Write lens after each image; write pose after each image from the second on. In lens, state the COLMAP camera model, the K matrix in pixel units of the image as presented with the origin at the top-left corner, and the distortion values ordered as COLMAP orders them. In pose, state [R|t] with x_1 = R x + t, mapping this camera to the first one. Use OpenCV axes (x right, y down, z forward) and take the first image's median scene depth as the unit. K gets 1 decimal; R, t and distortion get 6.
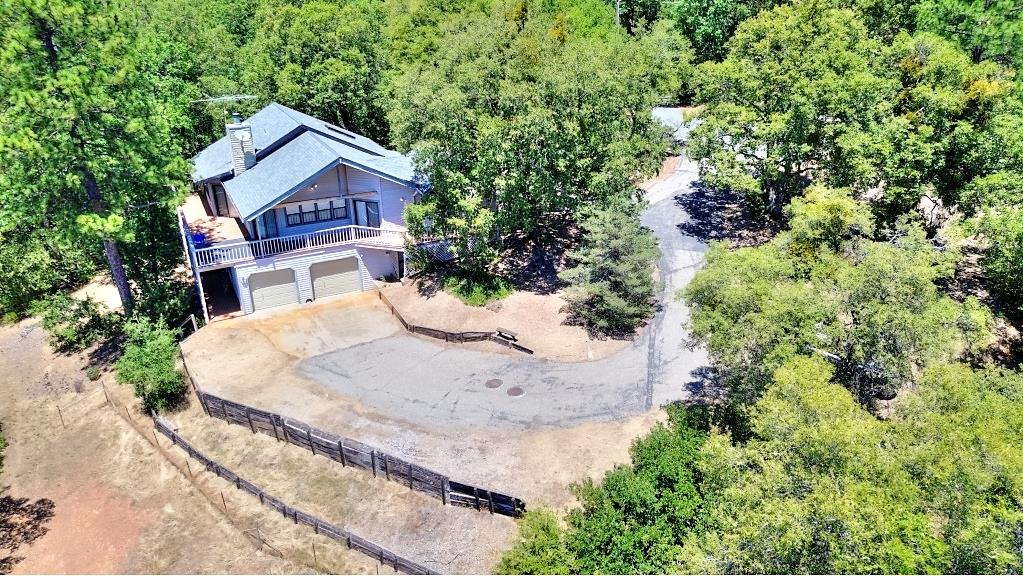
lens RADIAL K [[724.5, 0, 516.0], [0, 724.5, 281.8], [0, 0, 1]] dist [0.060078, -0.058954]
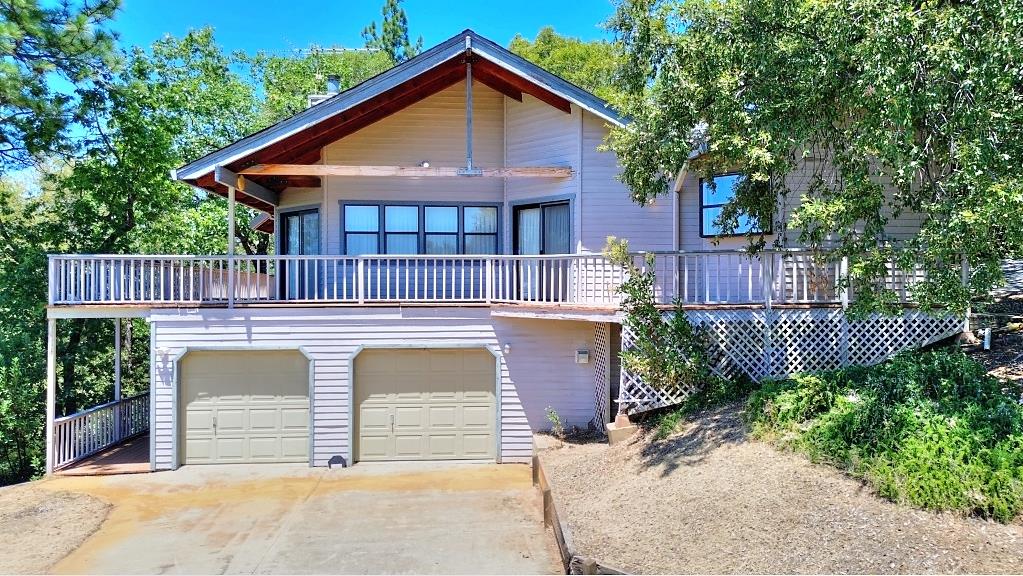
lens RADIAL K [[724.5, 0, 510.6], [0, 724.5, 288.0], [0, 0, 1]] dist [0.060078, -0.058954]
pose [[0.909211, 0.001577, -0.416332, -0.081890], [-0.167514, 0.916864, -0.362353, 0.069122], [0.381149, 0.399197, 0.833887, 0.817495]]
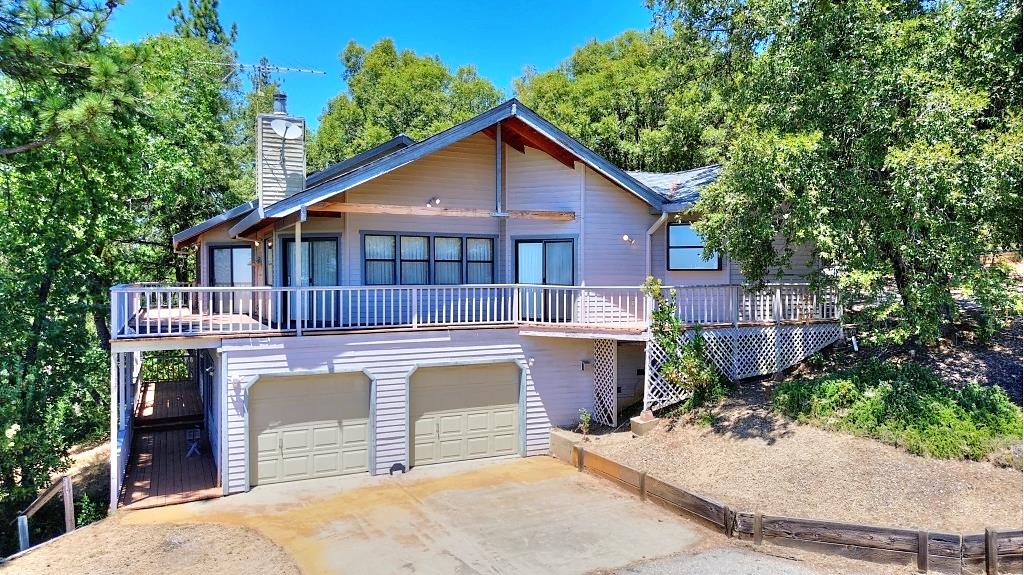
lens RADIAL K [[725.2, 0, 509.1], [0, 725.2, 284.8], [0, 0, 1]] dist [0.060078, -0.058954]
pose [[0.998980, 0.003509, -0.045028, -0.238876], [-0.020508, 0.923518, -0.383008, 0.092867], [0.040240, 0.383540, 0.922647, 0.699739]]
